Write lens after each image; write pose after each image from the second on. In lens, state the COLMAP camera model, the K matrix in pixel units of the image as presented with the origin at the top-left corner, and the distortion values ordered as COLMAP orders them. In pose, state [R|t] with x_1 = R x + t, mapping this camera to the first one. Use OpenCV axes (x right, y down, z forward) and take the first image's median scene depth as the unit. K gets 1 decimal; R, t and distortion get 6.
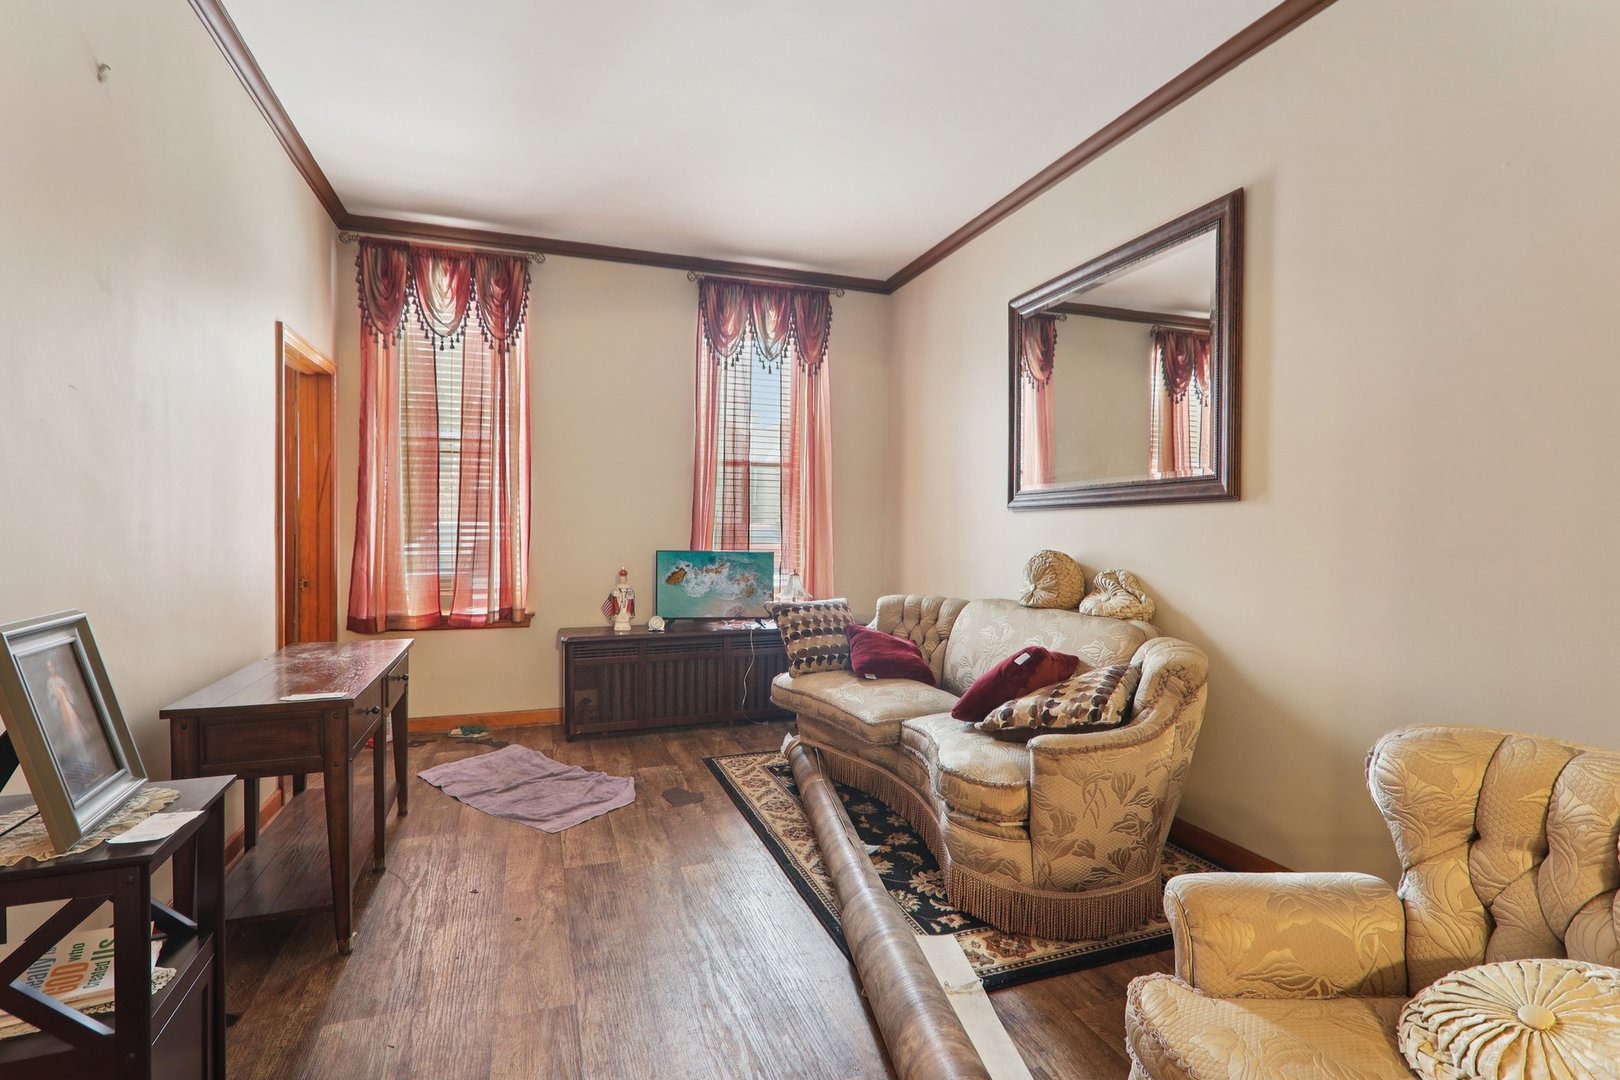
lens RADIAL K [[752.6, 0, 800.7], [0, 752.6, 539.5], [0, 0, 1]] dist [-0.002611, 0.001611]
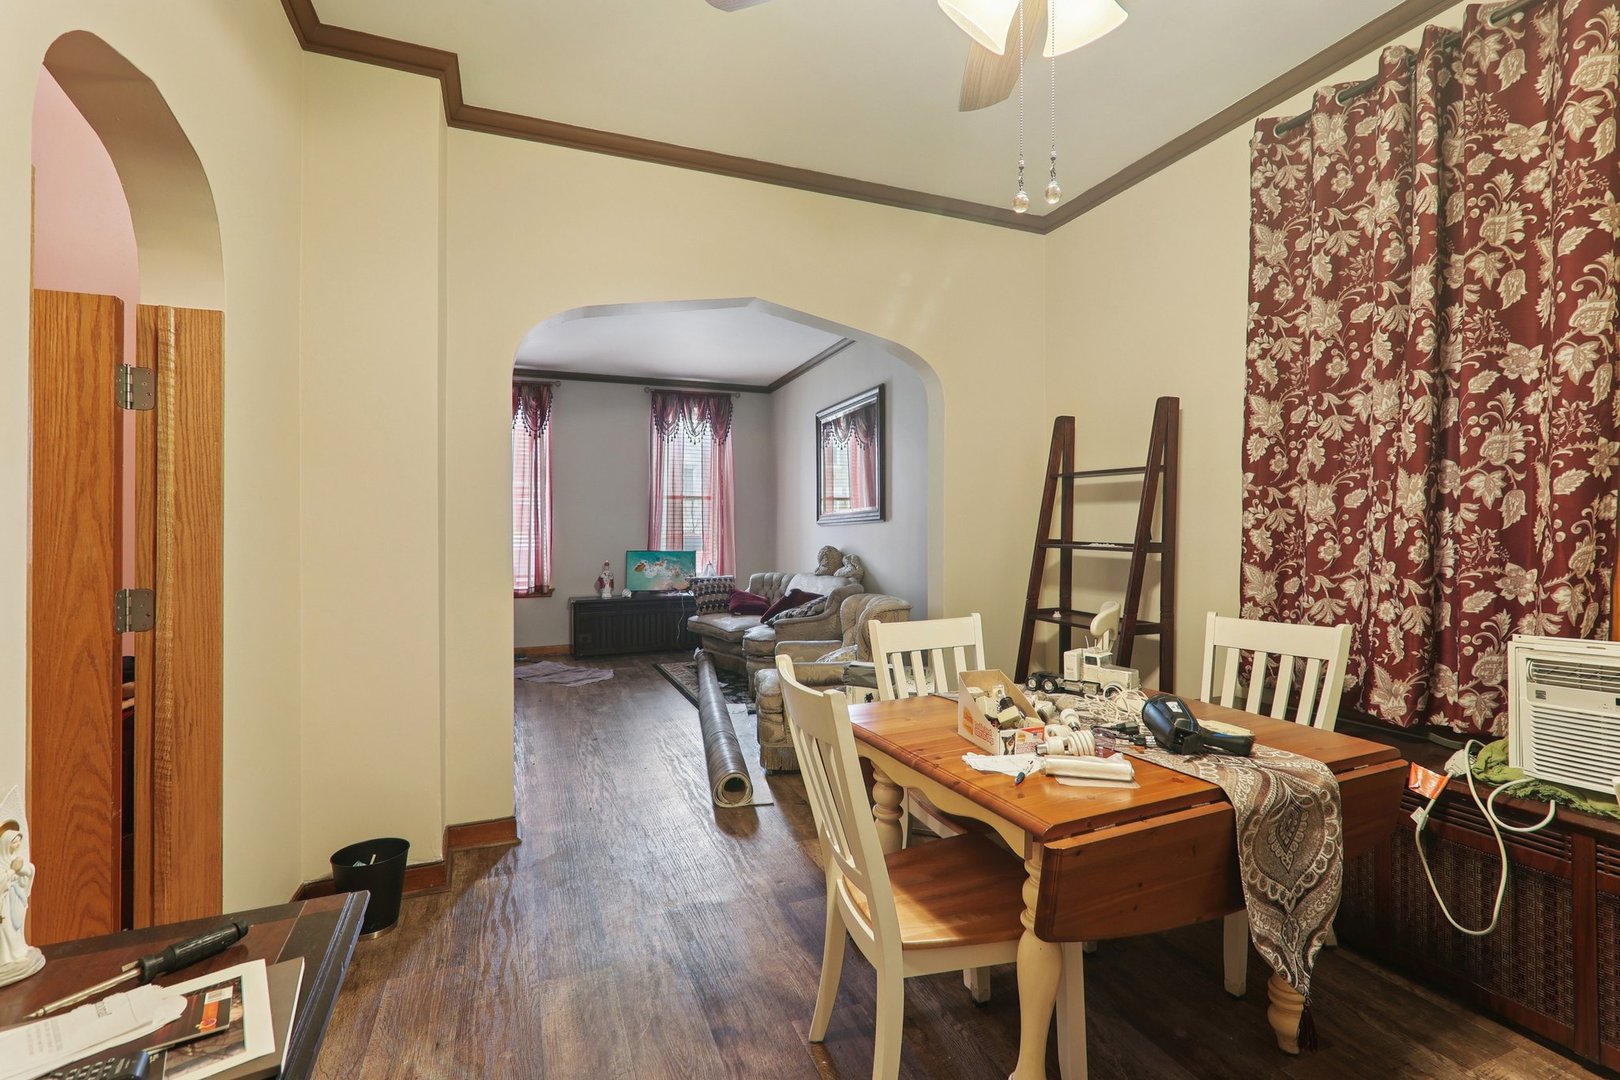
lens RADIAL K [[752.6, 0, 822.0], [0, 752.6, 507.9], [0, 0, 1]] dist [-0.002611, 0.001611]
pose [[0.998701, -0.014123, 0.048962, 0.177851], [0.016510, 0.998678, -0.048681, 0.008282], [-0.048209, 0.049426, 0.997614, -0.767827]]
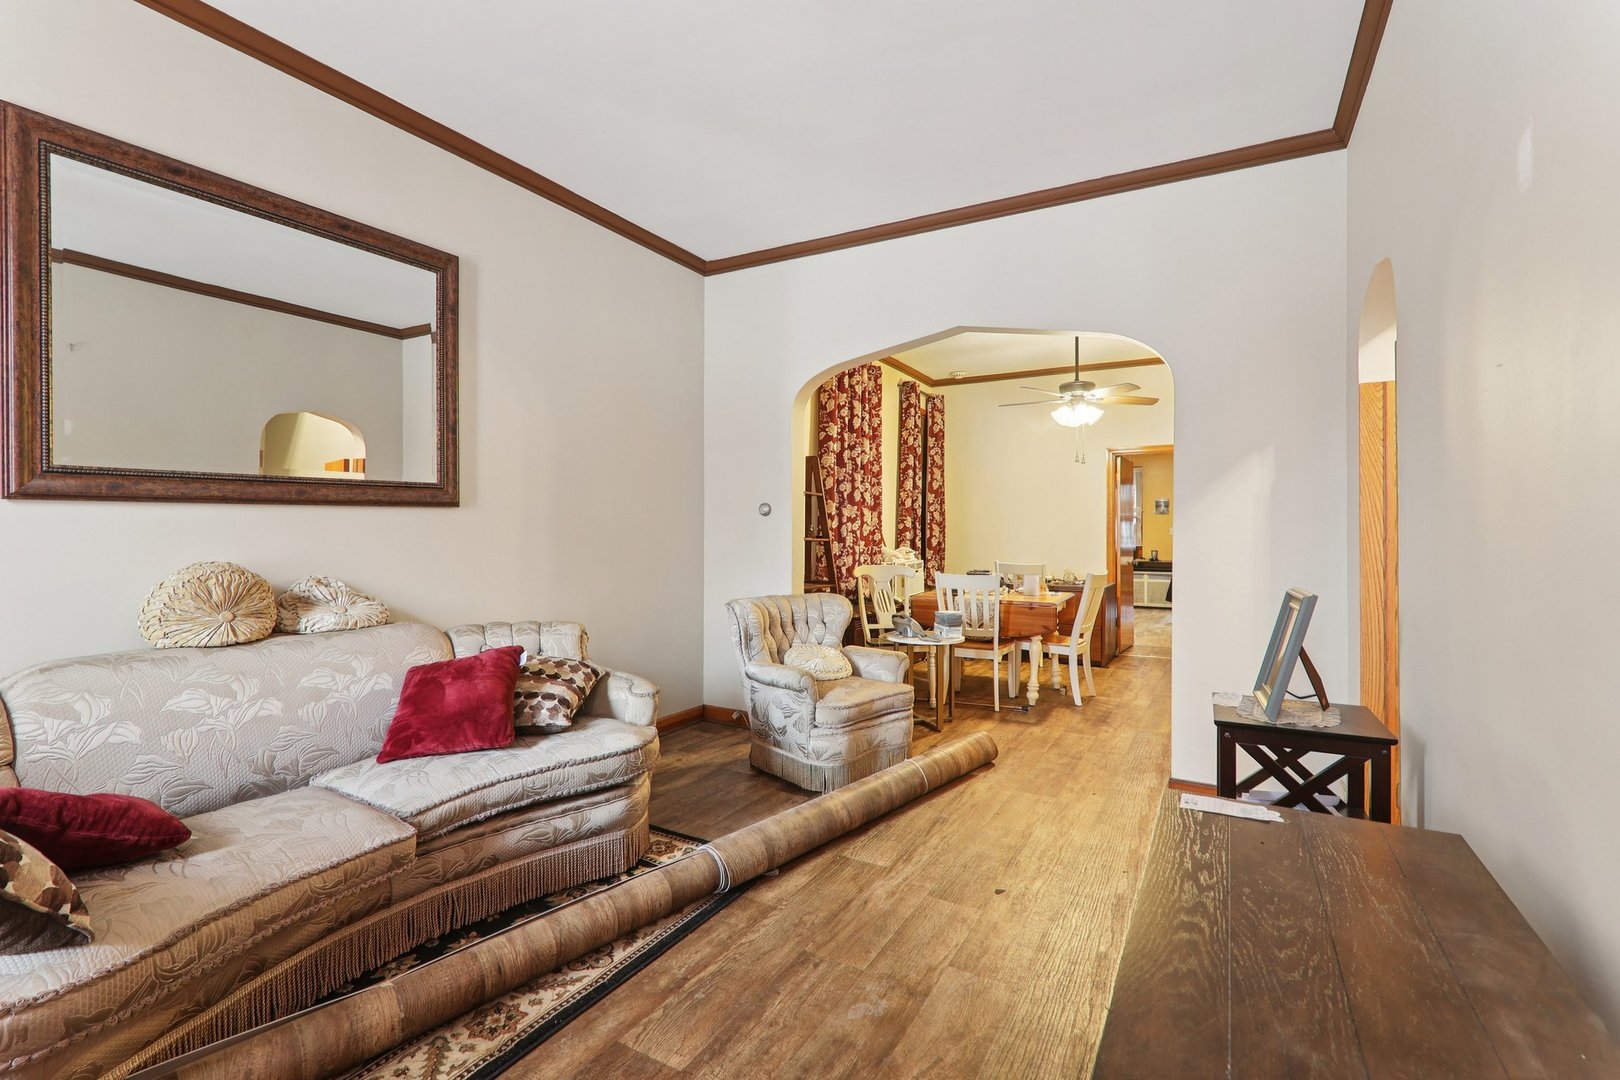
lens RADIAL K [[752.6, 0, 797.7], [0, 752.6, 529.6], [0, 0, 1]] dist [-0.002611, 0.001611]
pose [[-0.639708, -0.010764, 0.768543, -0.454512], [0.007739, 0.999761, 0.020444, -0.021548], [-0.768579, 0.019026, -0.639471, 0.848089]]
